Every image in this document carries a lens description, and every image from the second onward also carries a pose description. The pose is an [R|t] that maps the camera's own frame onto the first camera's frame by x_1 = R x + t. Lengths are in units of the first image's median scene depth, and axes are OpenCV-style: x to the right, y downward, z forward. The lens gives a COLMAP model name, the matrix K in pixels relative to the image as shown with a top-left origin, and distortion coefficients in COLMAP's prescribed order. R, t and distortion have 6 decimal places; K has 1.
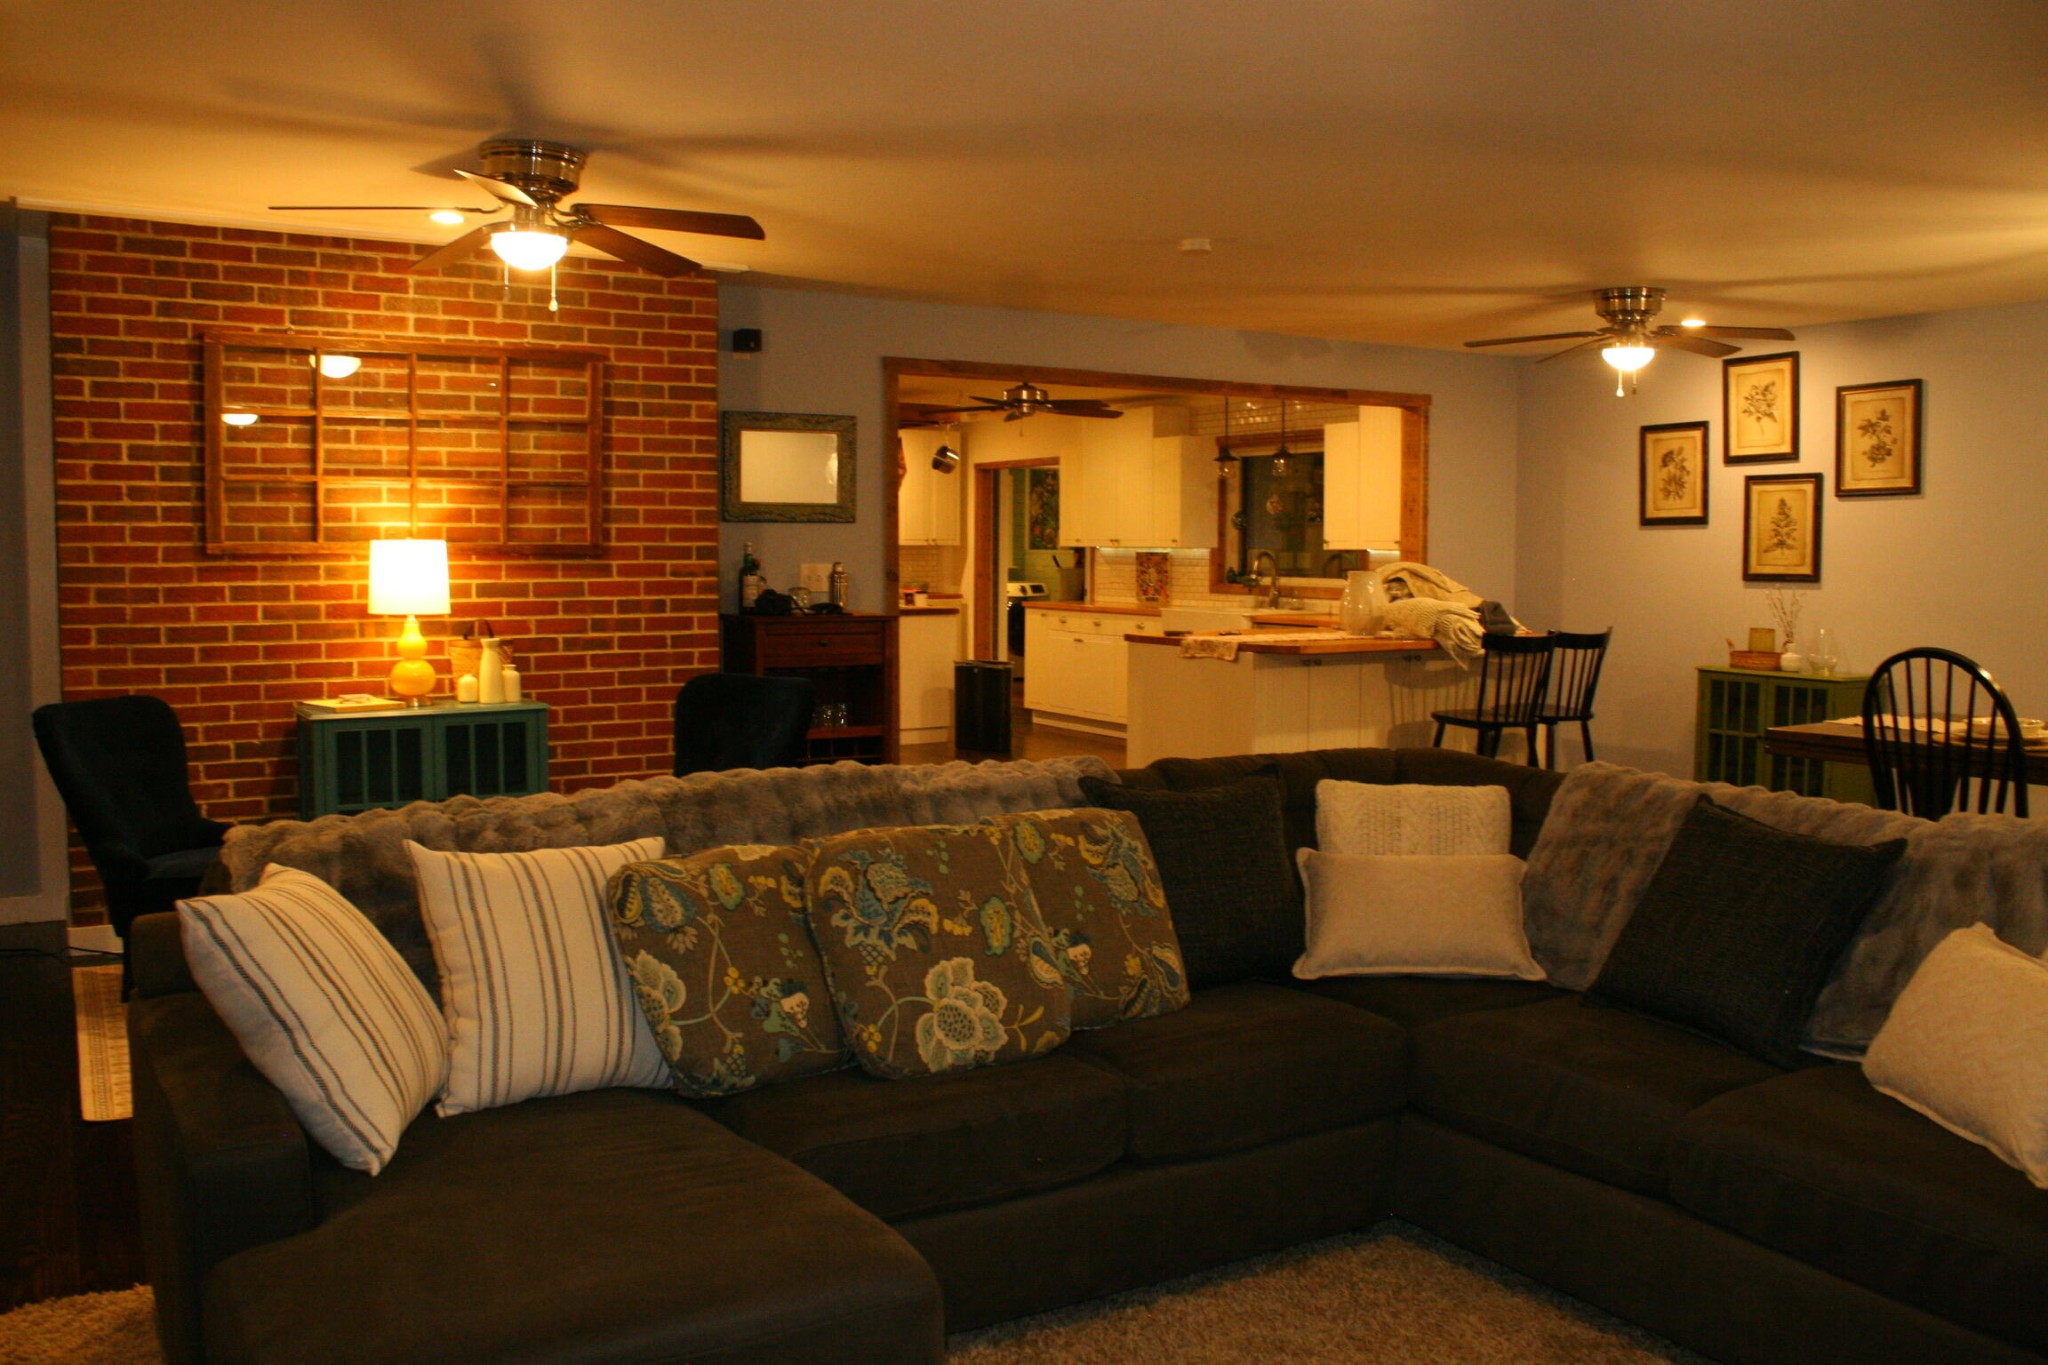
lens RADIAL K [[1709.2, 0, 1012.3], [0, 1709.2, 680.1], [0, 0, 1]] dist [-0.164065, 0.144764]
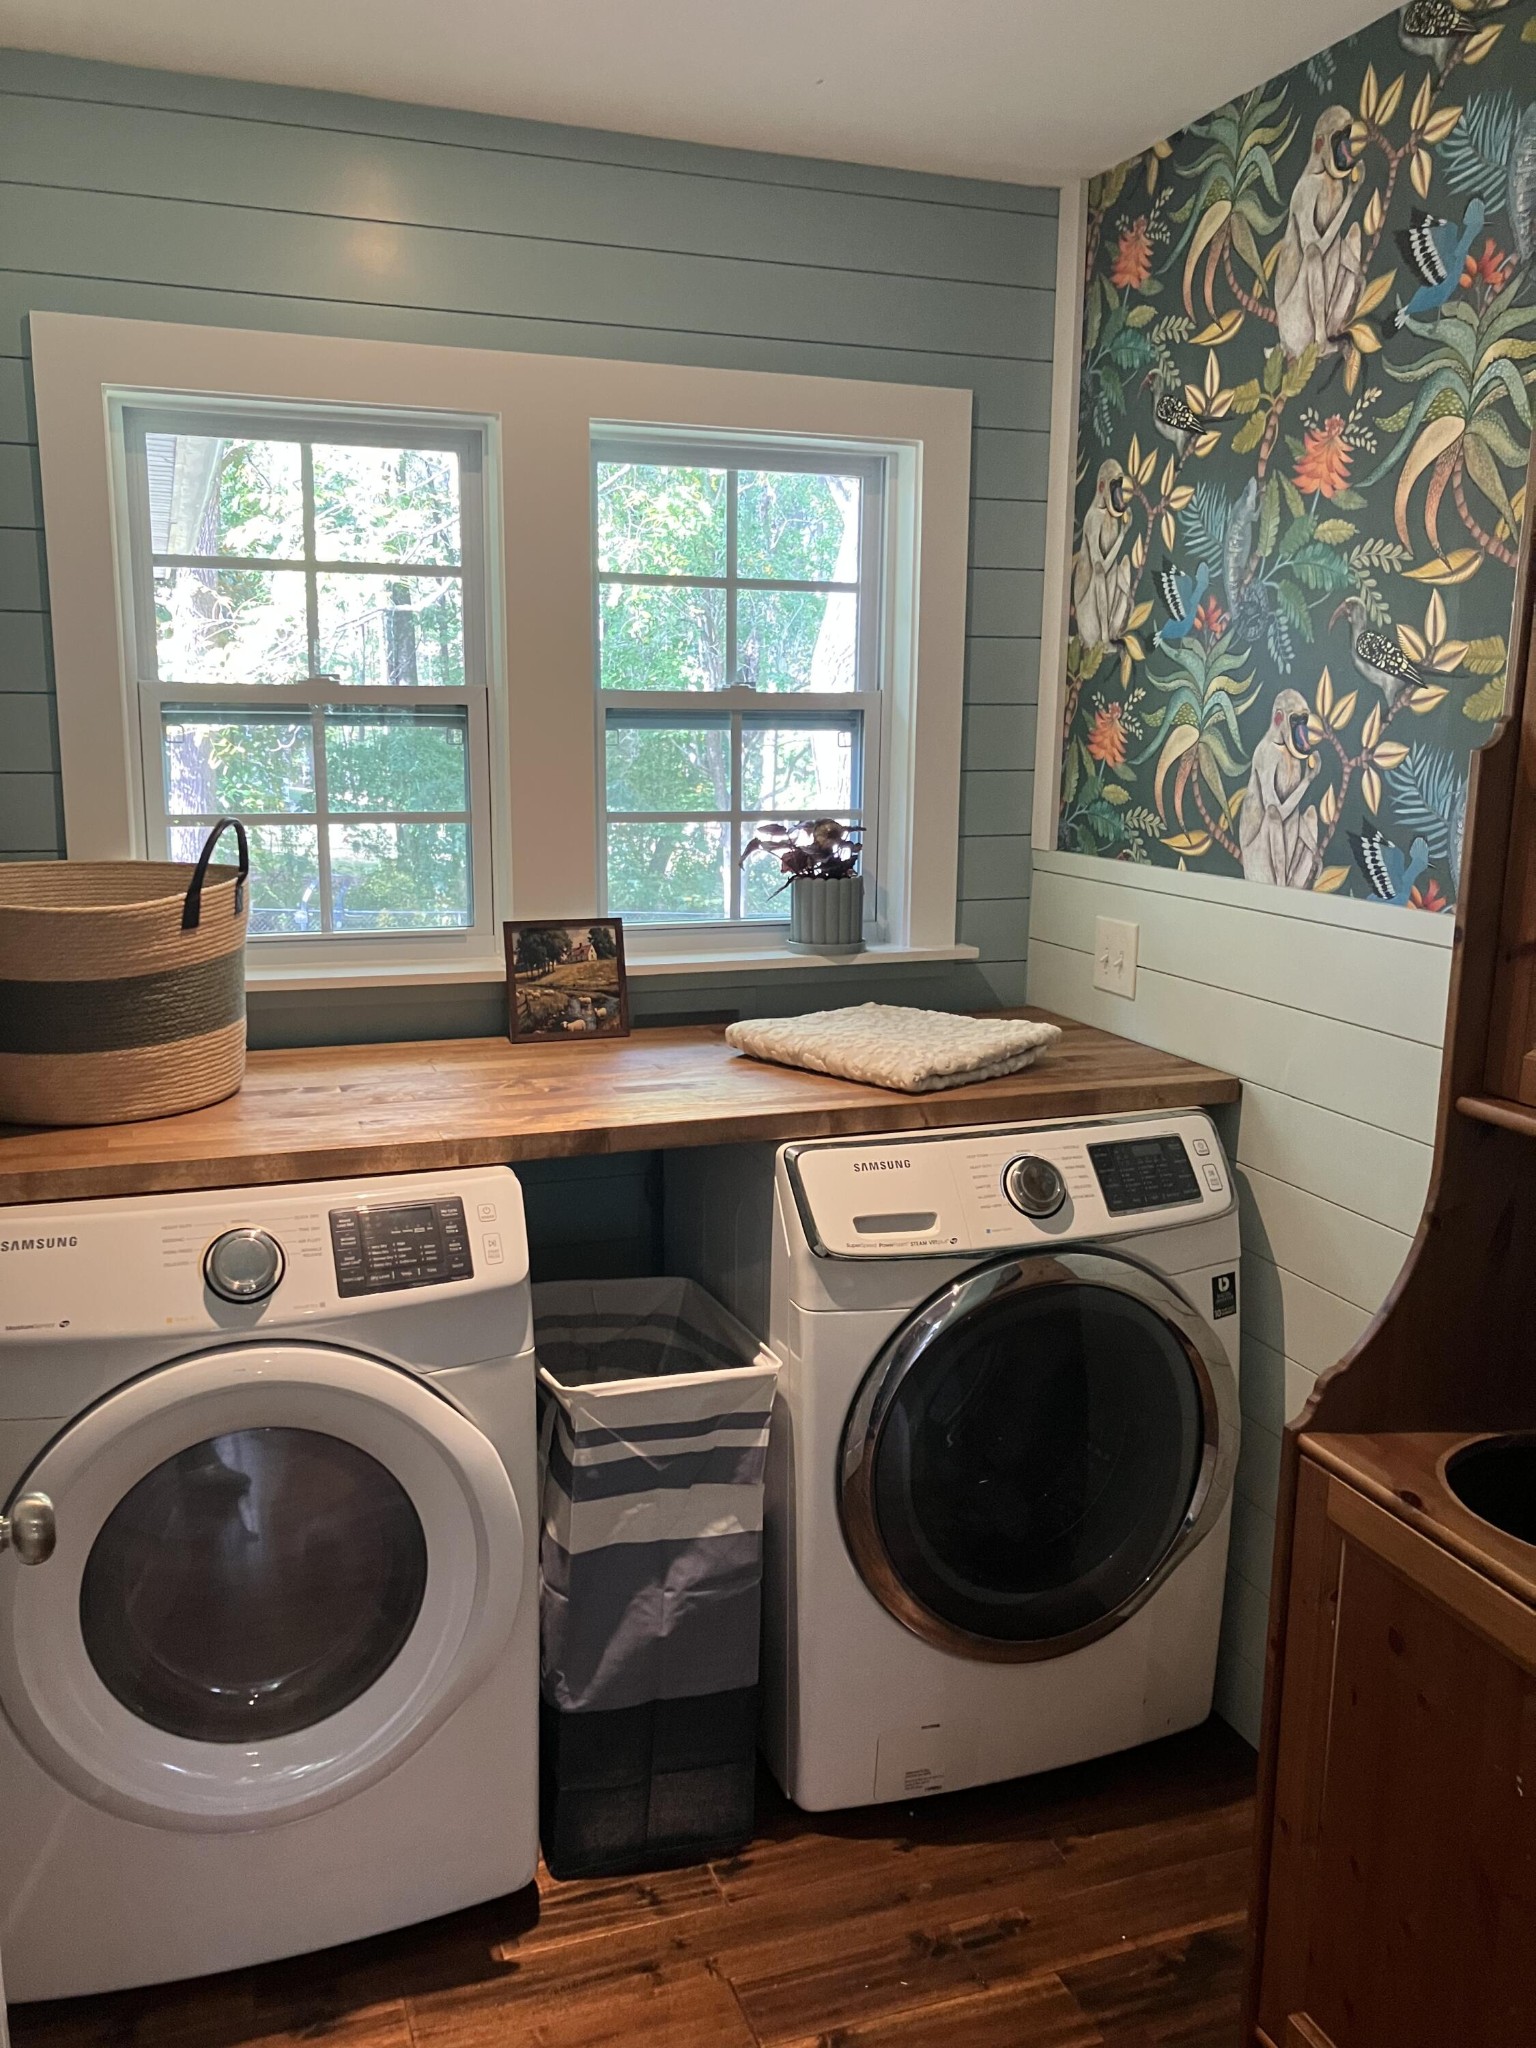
lens RADIAL K [[1709.5, 0, 740.8], [0, 1709.5, 1032.9], [0, 0, 1]] dist [0.003514, 0.009665]
pose [[0.980866, 0.044836, -0.189451, 0.015933], [-0.025101, 0.994122, 0.105313, -0.097368], [0.193059, -0.098542, 0.976226, 1.069752]]
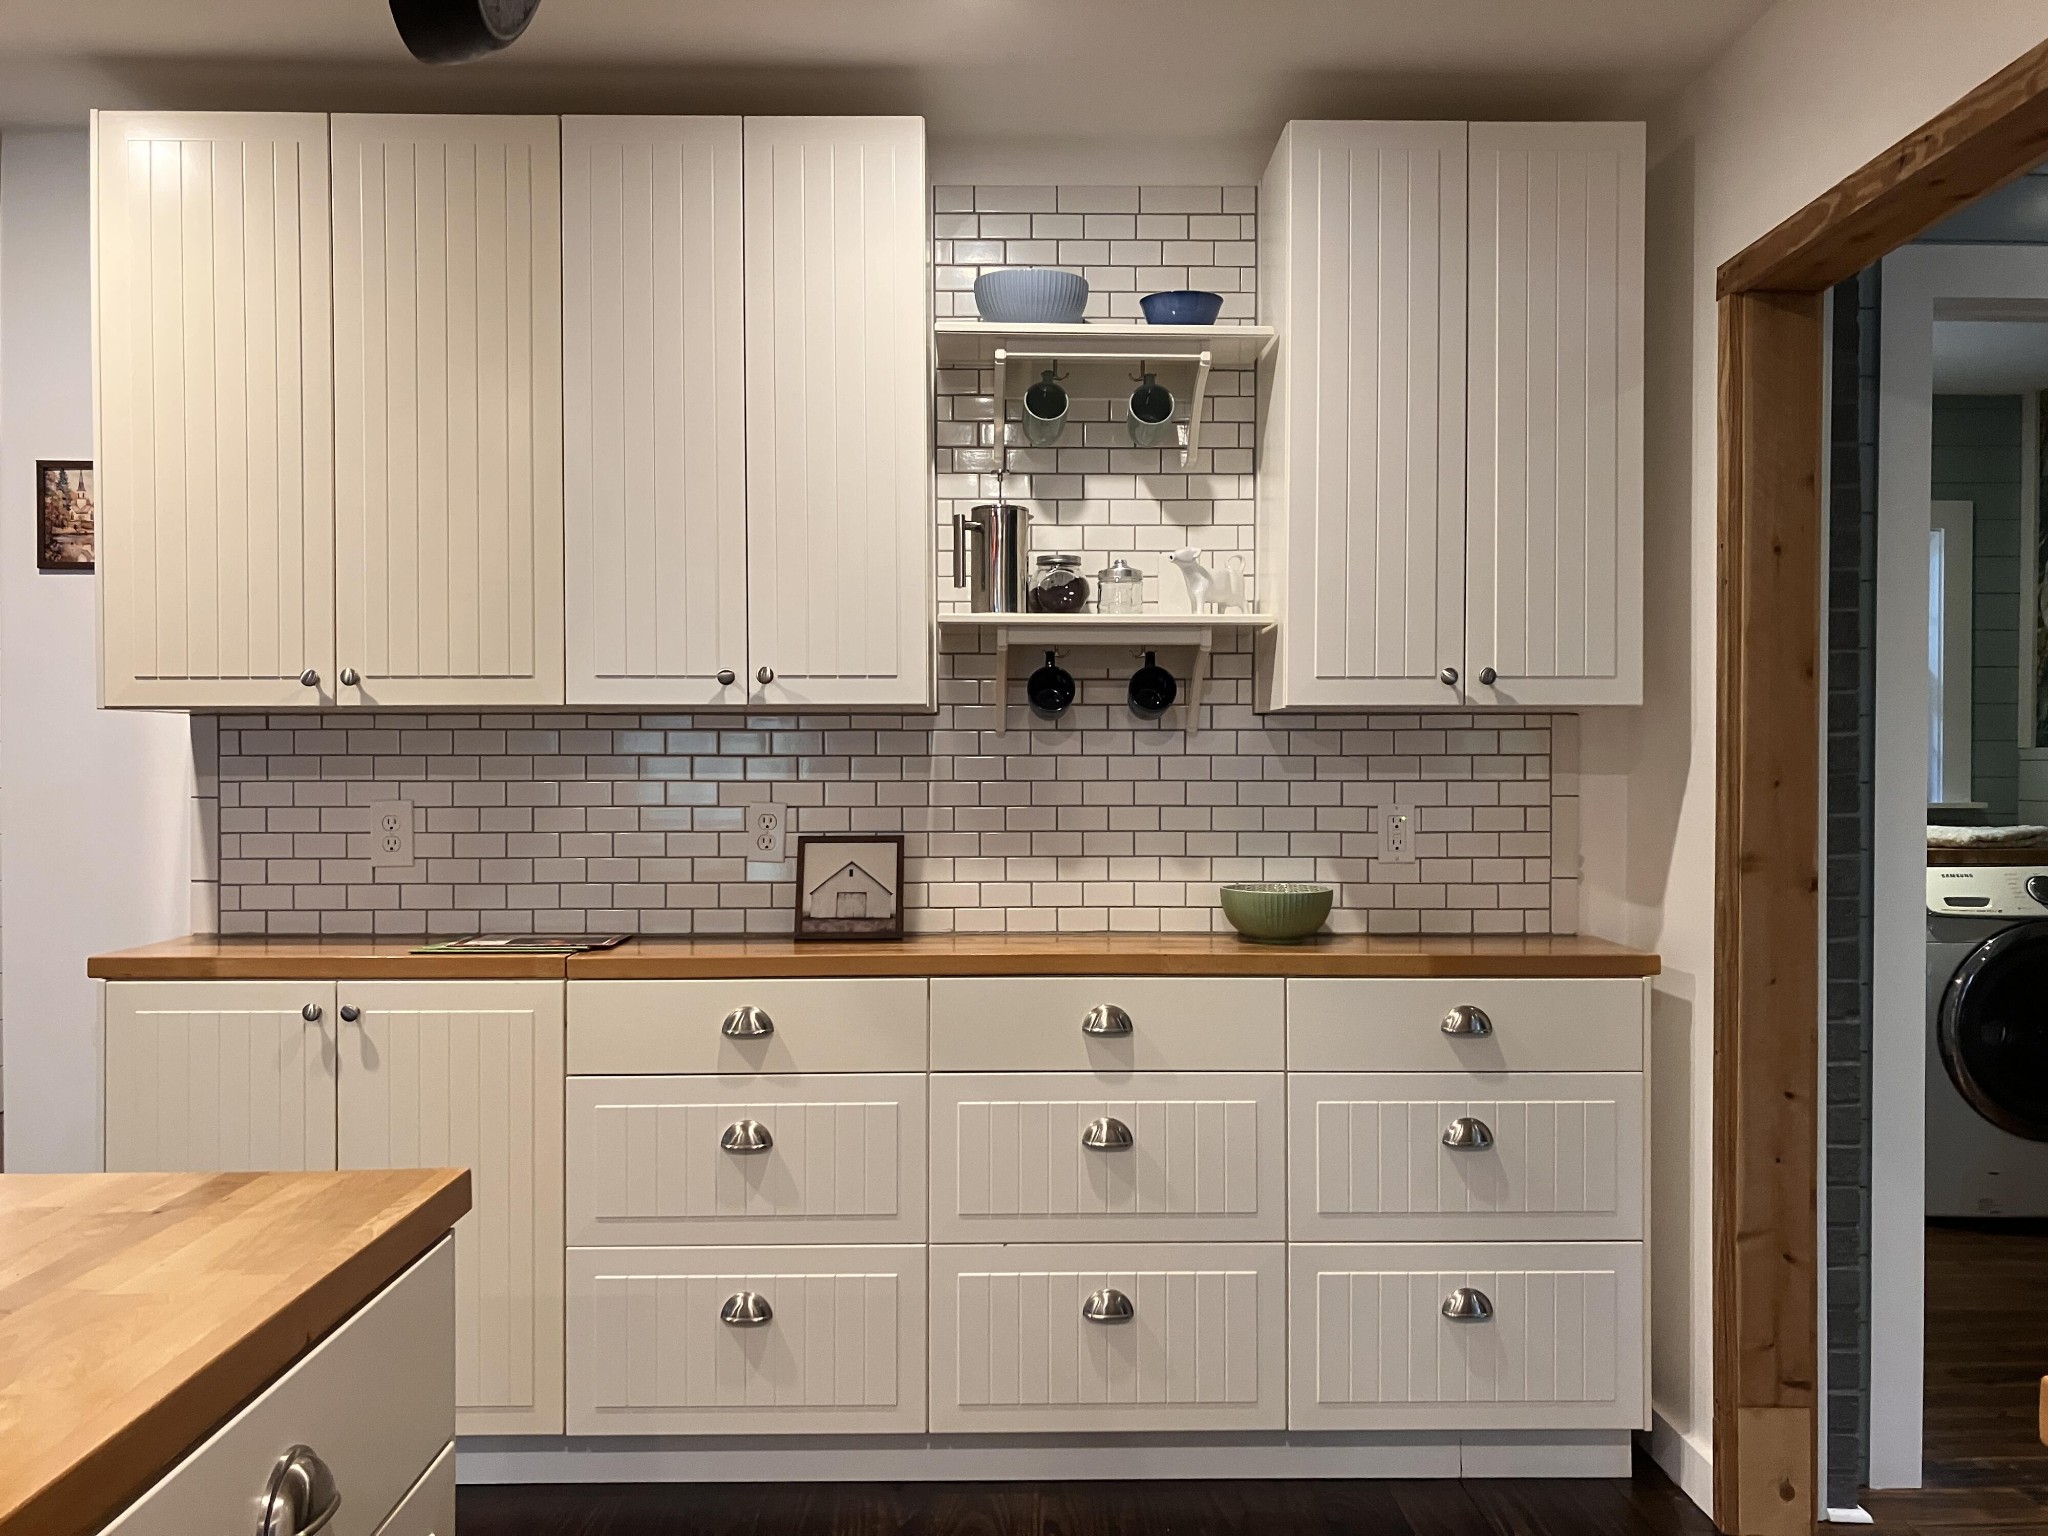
lens RADIAL K [[1641.6, 0, 1029.4], [0, 1641.6, 786.5], [0, 0, 1]] dist [0.002381, 0.013652]
pose [[0.864654, 0.004017, -0.502352, 0.004097], [-0.040002, 0.997343, -0.060877, -0.060442], [0.500773, 0.072732, 0.862517, 0.874582]]
